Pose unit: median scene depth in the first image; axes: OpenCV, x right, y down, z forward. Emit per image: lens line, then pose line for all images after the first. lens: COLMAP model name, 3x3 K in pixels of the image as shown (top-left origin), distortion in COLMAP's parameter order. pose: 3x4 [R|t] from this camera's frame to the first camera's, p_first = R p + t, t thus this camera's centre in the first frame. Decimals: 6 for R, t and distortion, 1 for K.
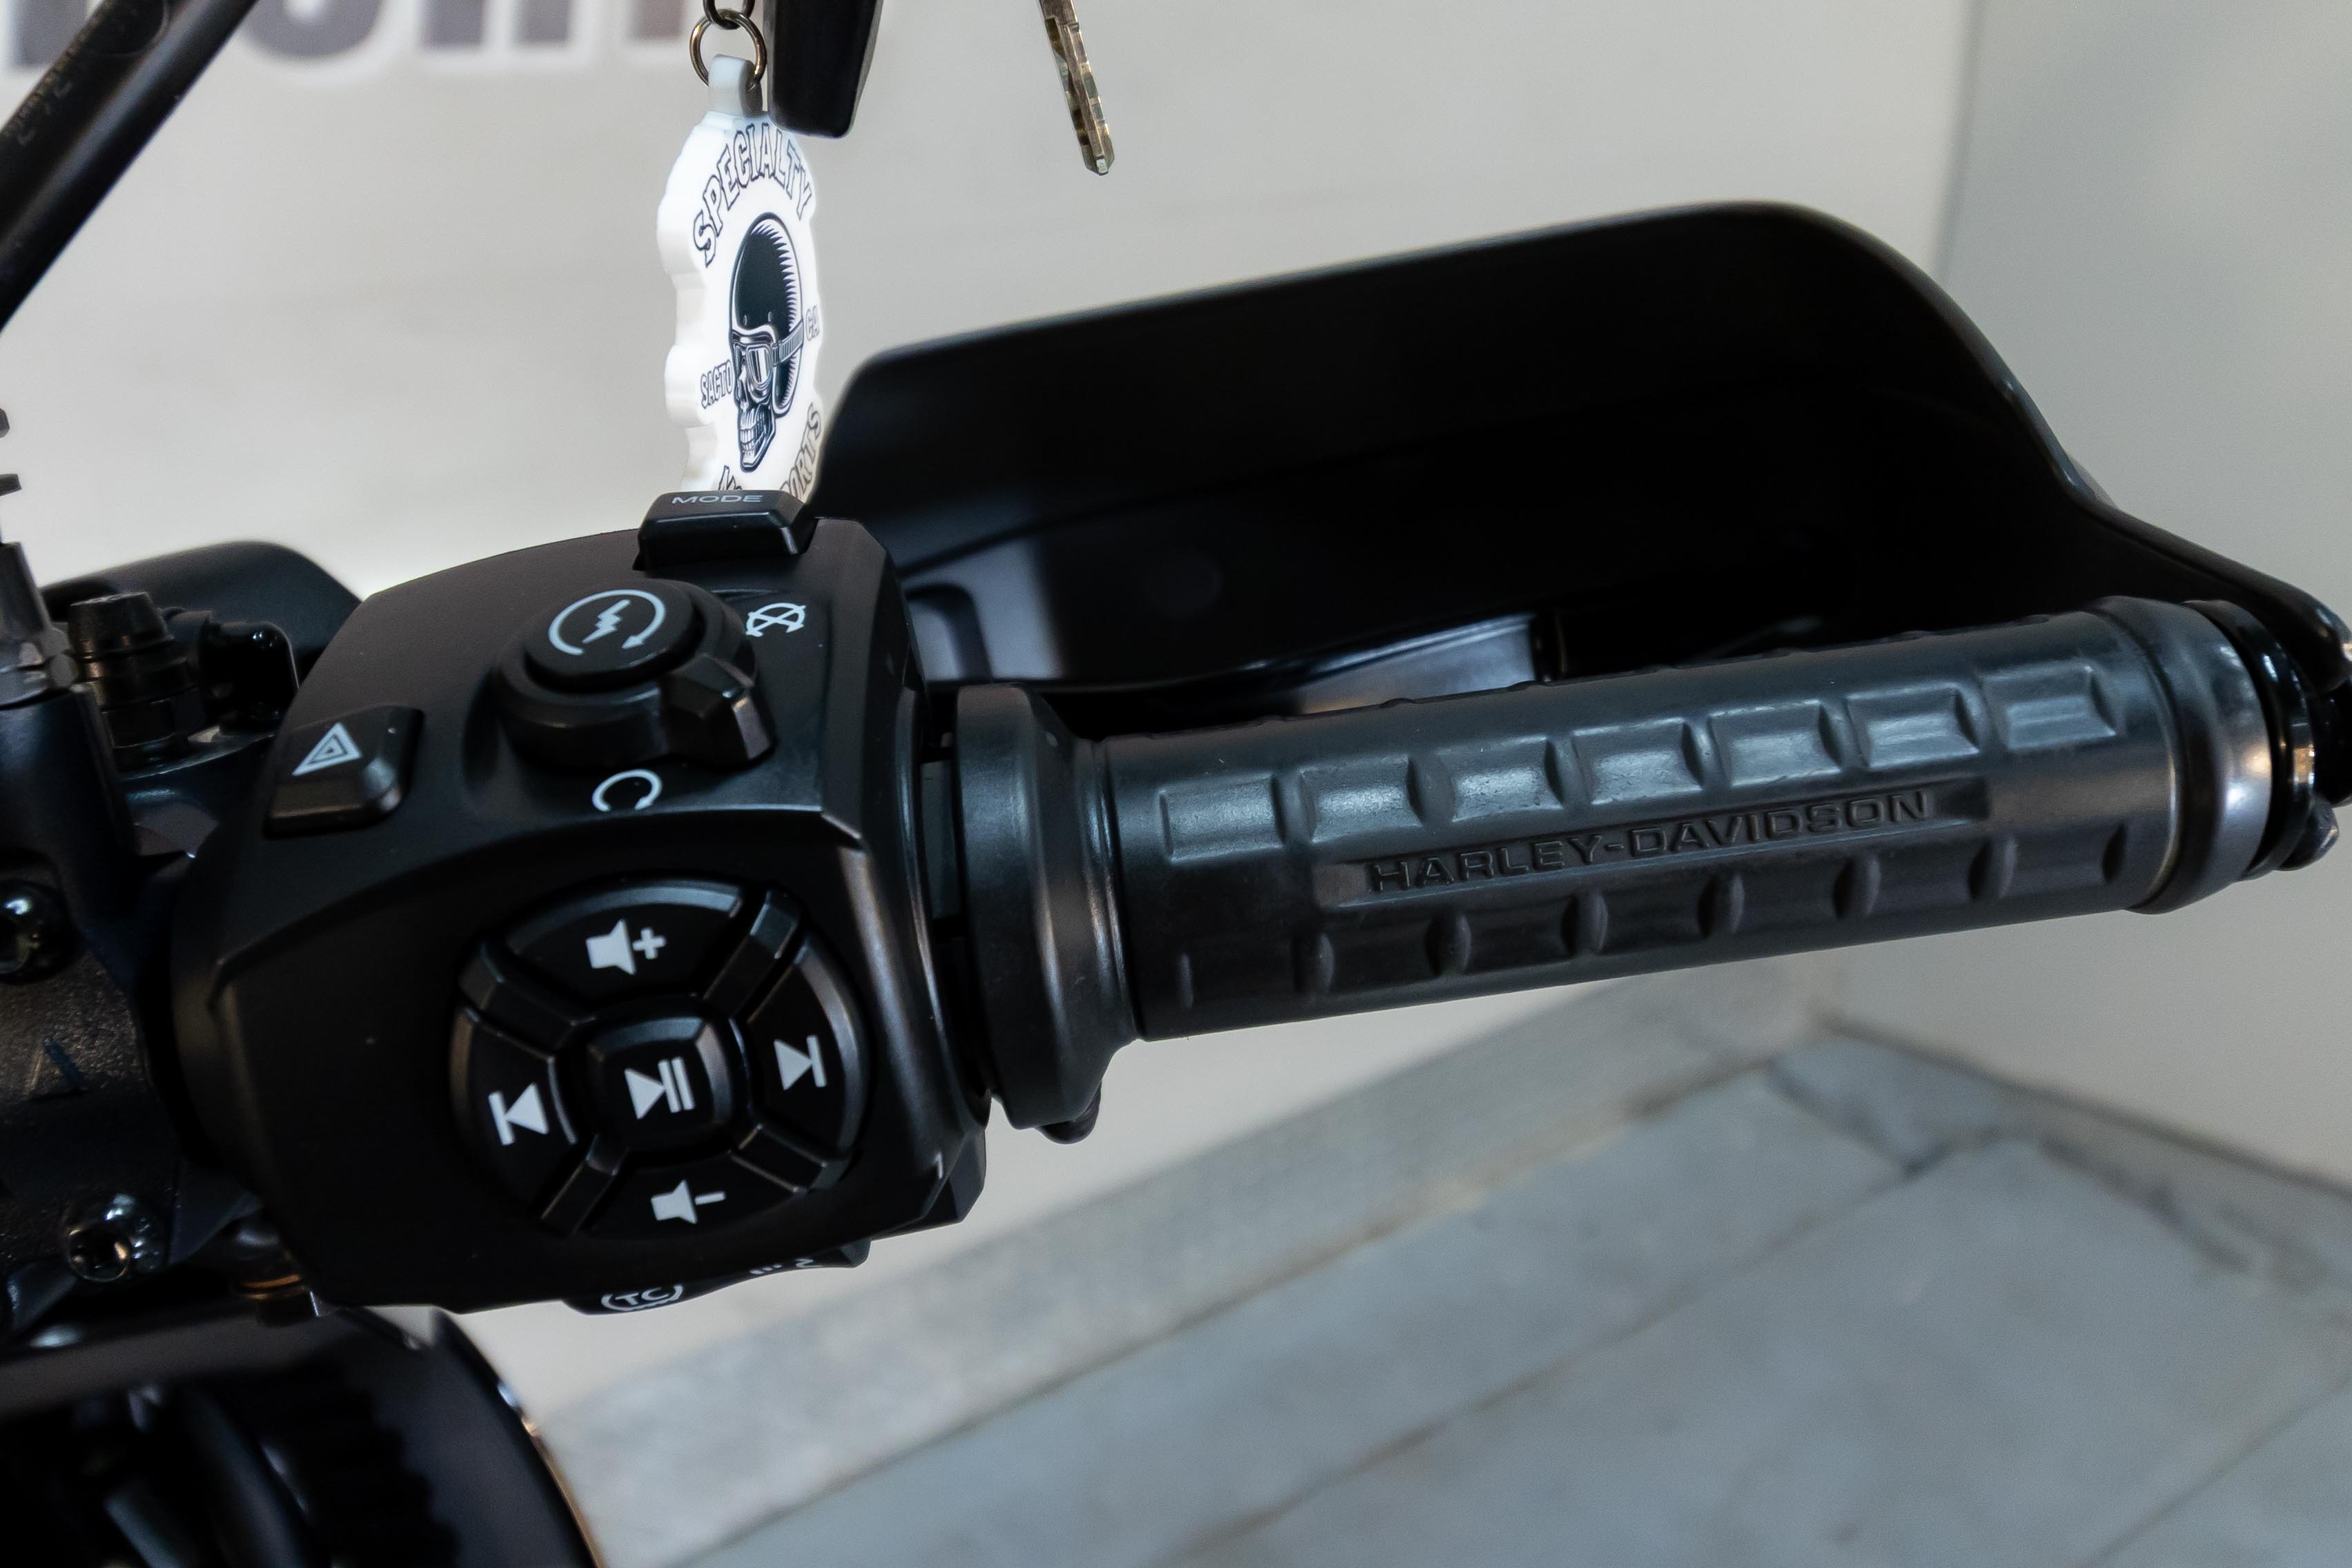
lens RADIAL K [[1839.9, 0, 1172.6], [0, 1839.9, 780.8], [0, 0, 1]] dist [0.002581, -0.002343]
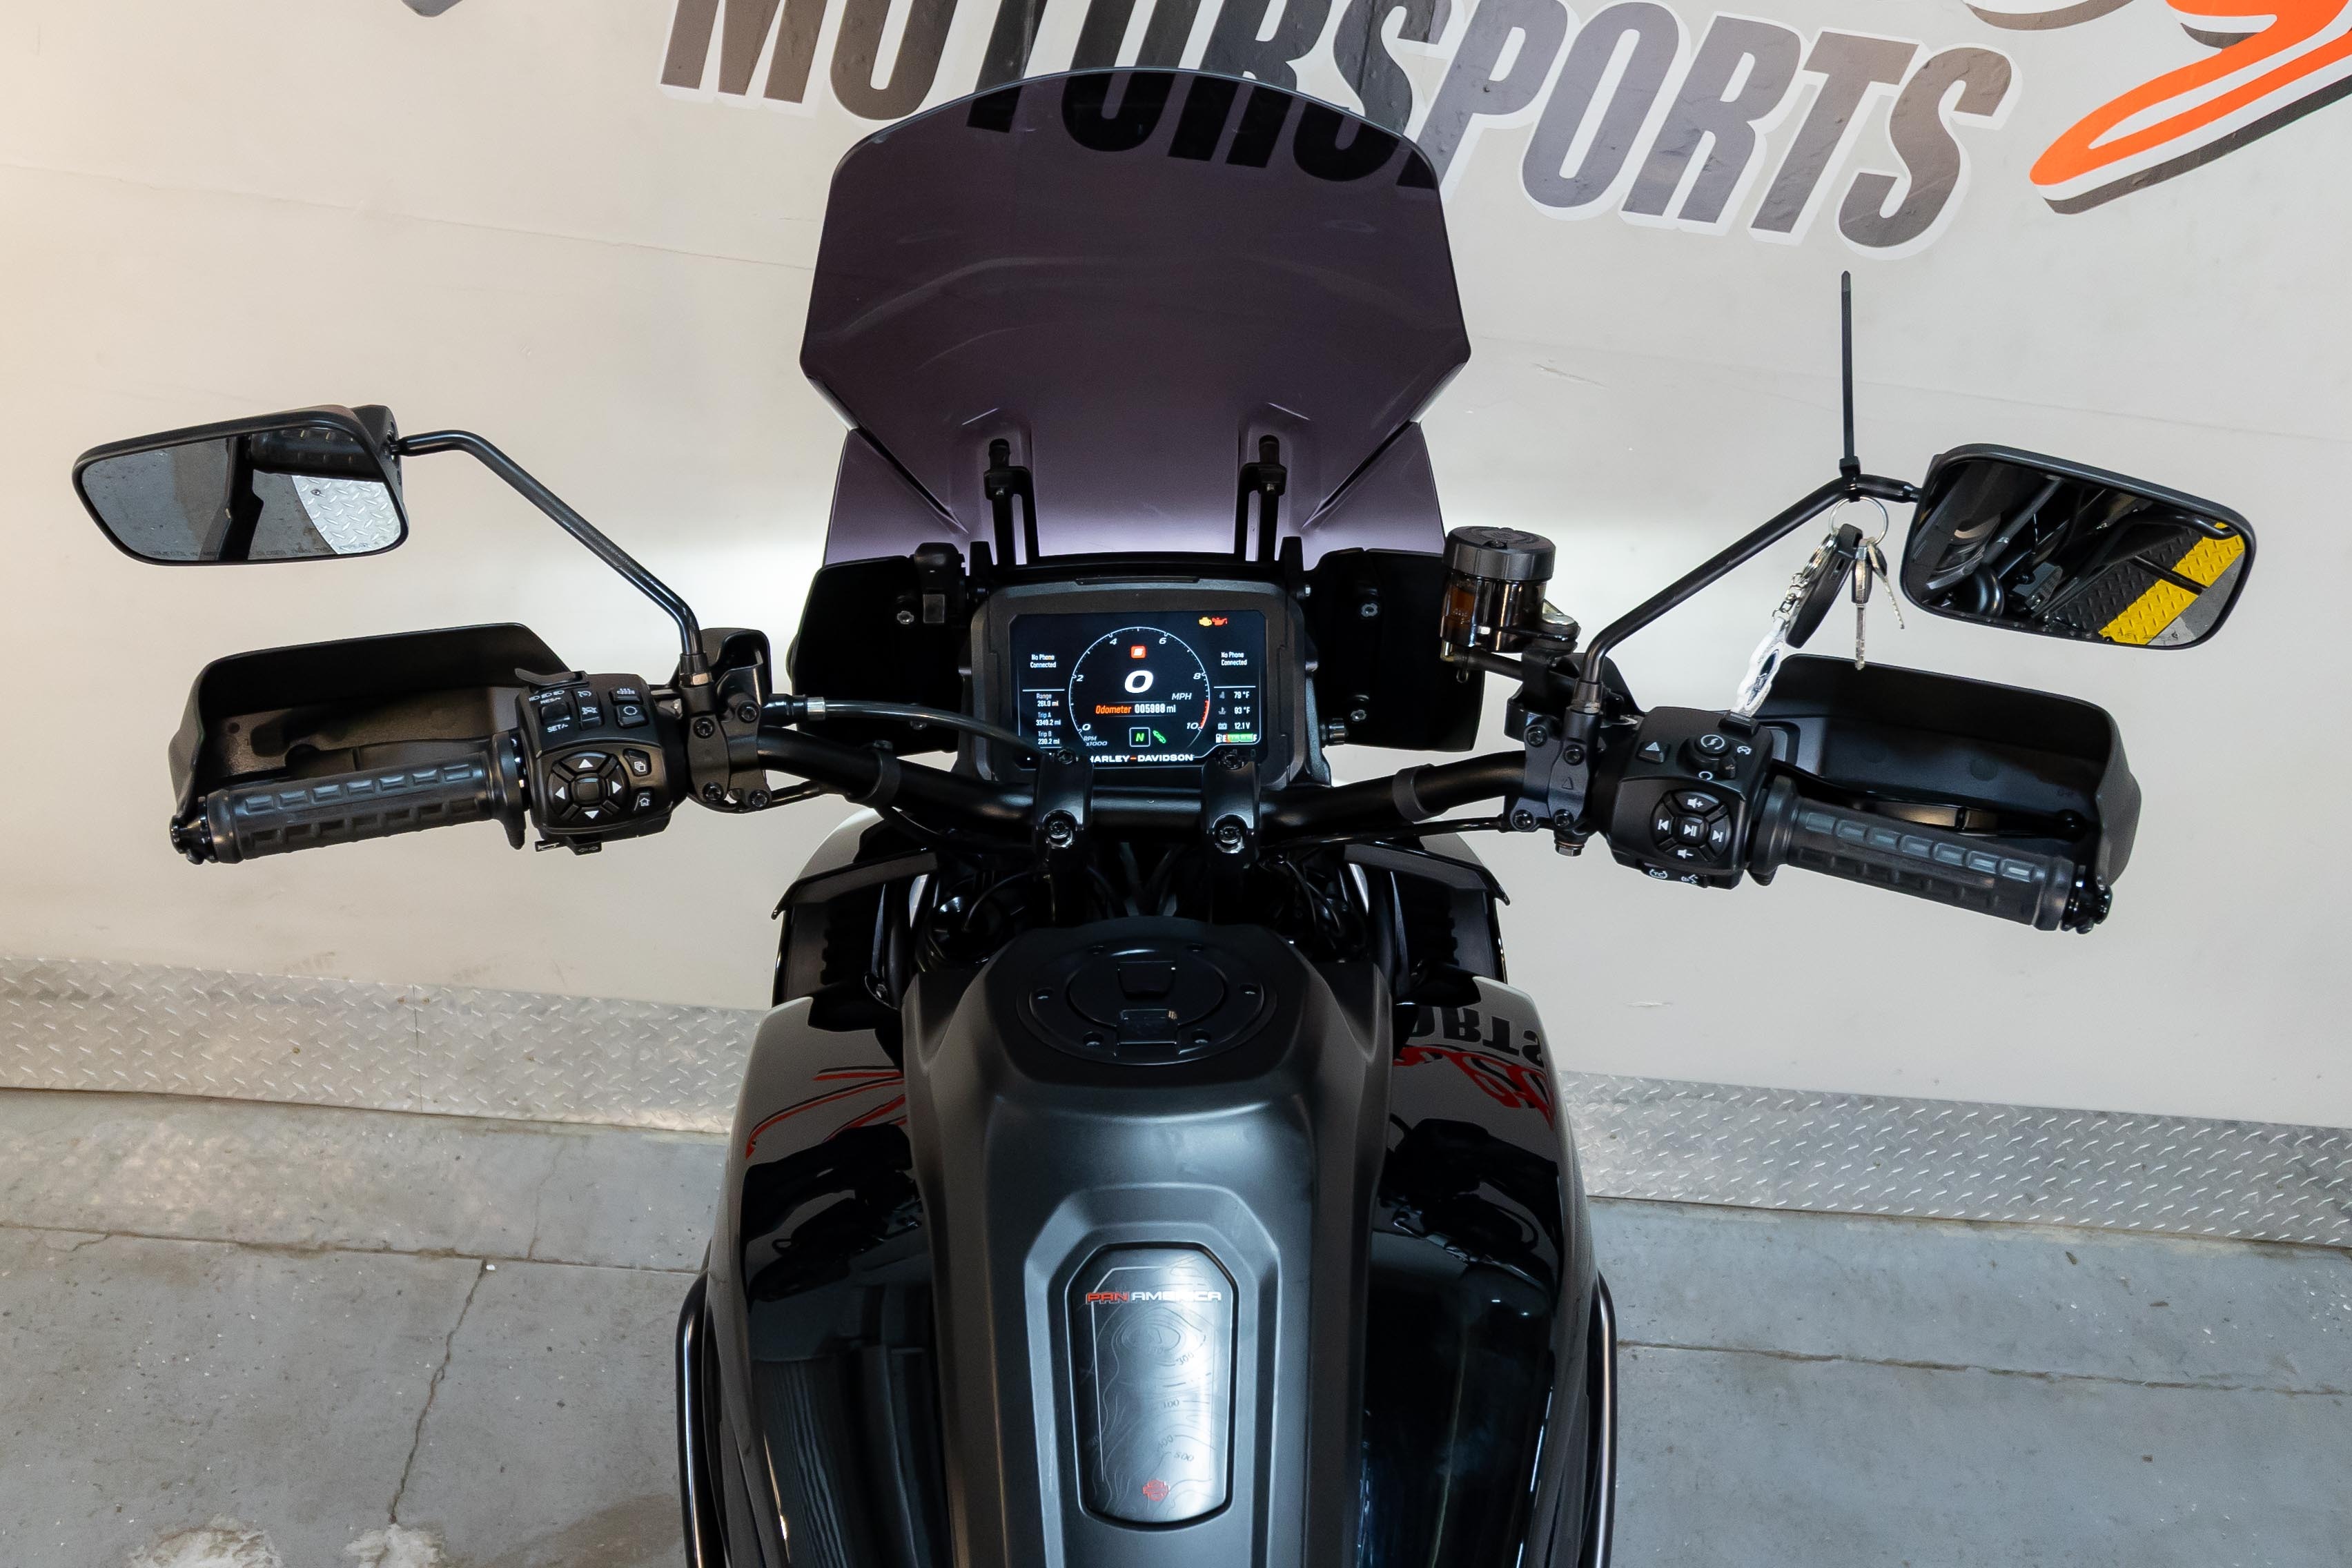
lens RADIAL K [[1839.9, 0, 1172.6], [0, 1839.9, 780.8], [0, 0, 1]] dist [0.002581, -0.002343]
pose [[0.844500, 0.361803, -0.394866, 0.423615], [-0.336646, 0.932045, 0.134018, -0.146111], [0.416521, 0.019752, 0.908911, -3.749946]]
